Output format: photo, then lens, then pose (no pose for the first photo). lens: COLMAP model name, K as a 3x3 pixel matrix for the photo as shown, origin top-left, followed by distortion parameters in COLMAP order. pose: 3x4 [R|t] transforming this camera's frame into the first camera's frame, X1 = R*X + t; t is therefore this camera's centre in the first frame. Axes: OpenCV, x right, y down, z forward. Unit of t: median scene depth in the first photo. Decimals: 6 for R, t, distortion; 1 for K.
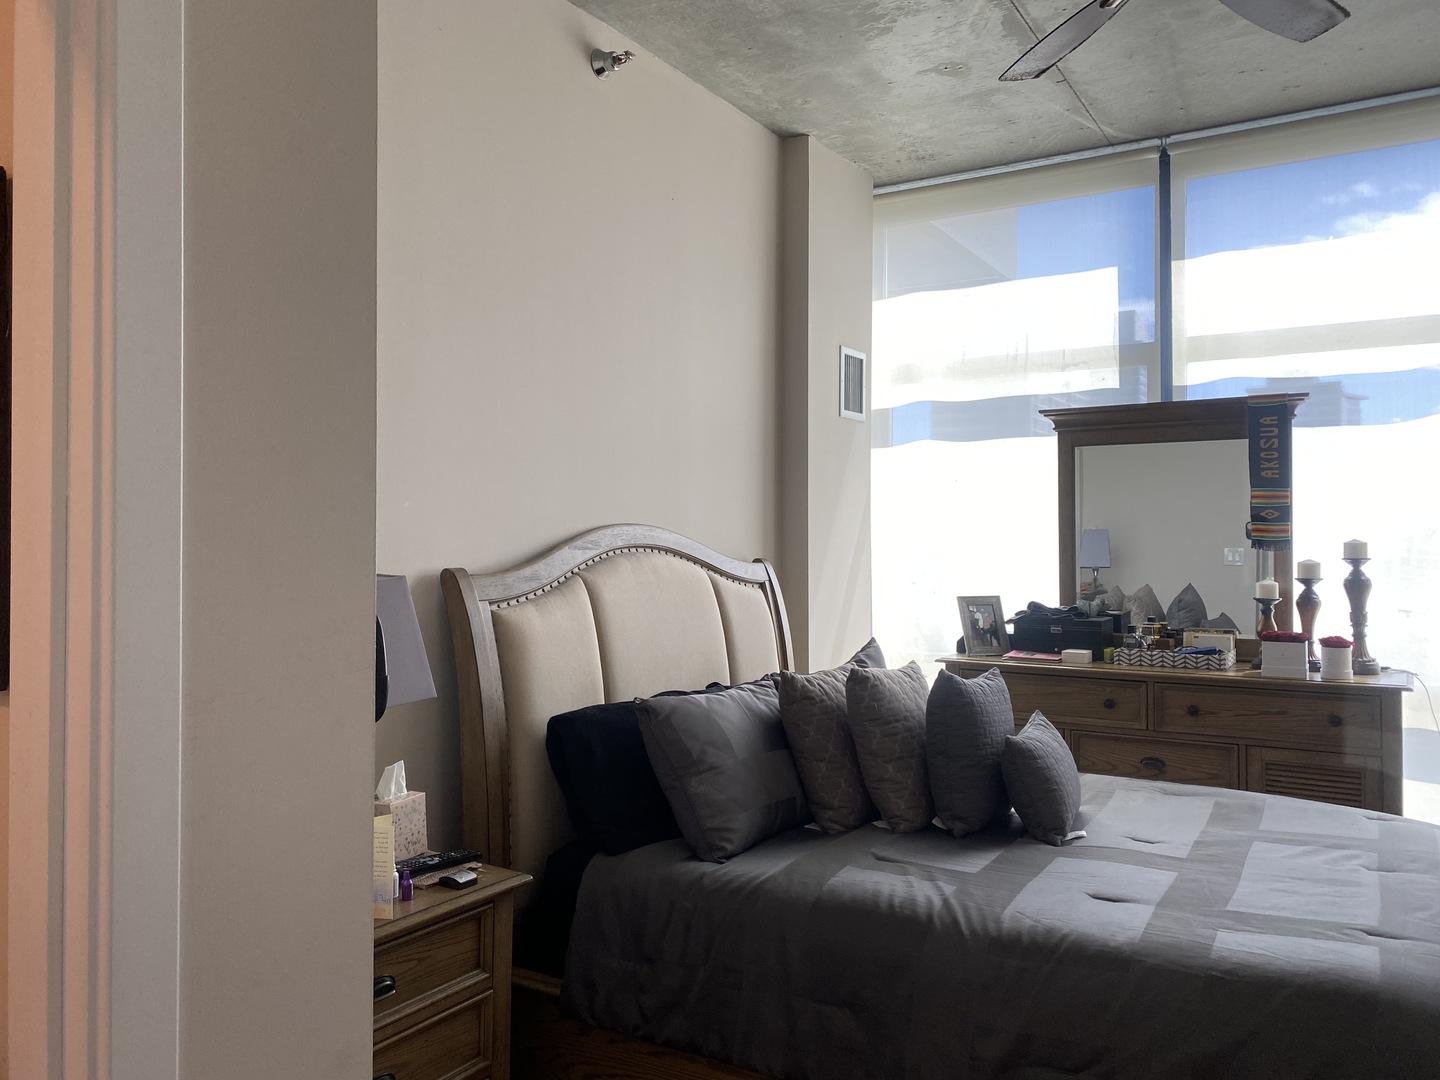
lens RADIAL K [[1107.9, 0, 720.4], [0, 1107.9, 540.1], [0, 0, 1]] dist [0.055669, -0.063640]
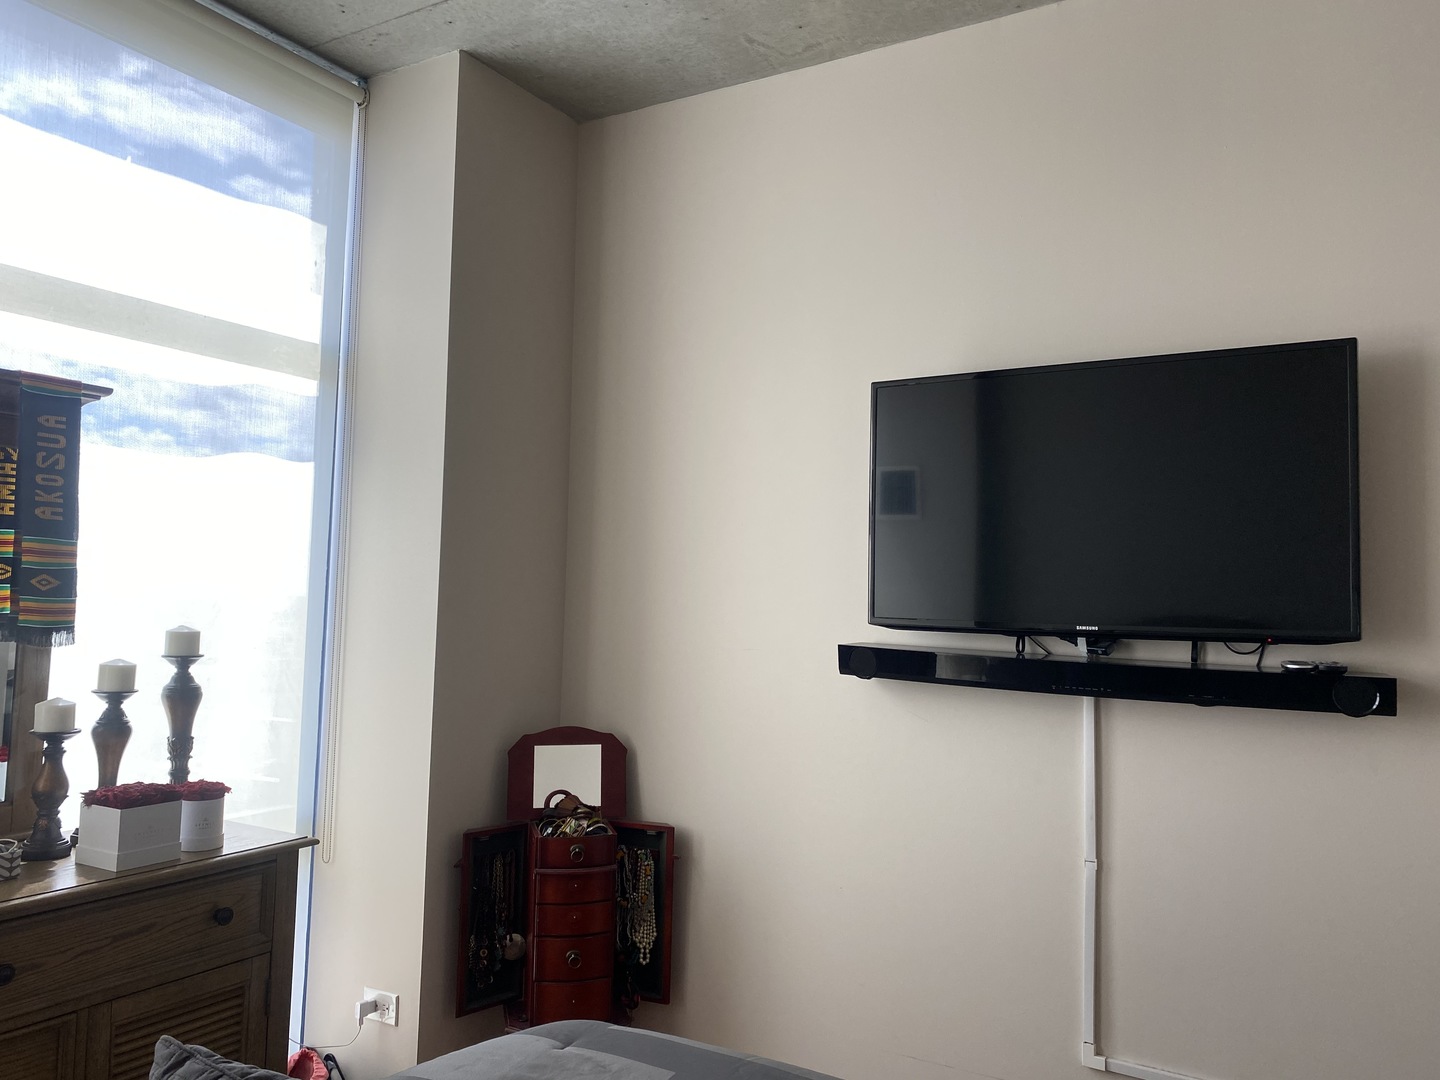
lens RADIAL K [[1107.9, 0, 720.8], [0, 1107.9, 540.3], [0, 0, 1]] dist [0.055669, -0.063640]
pose [[0.010941, 0.046793, 0.998845, -0.088679], [-0.032660, 0.998388, -0.046414, -0.030346], [-0.999407, -0.032114, 0.012451, 0.661729]]
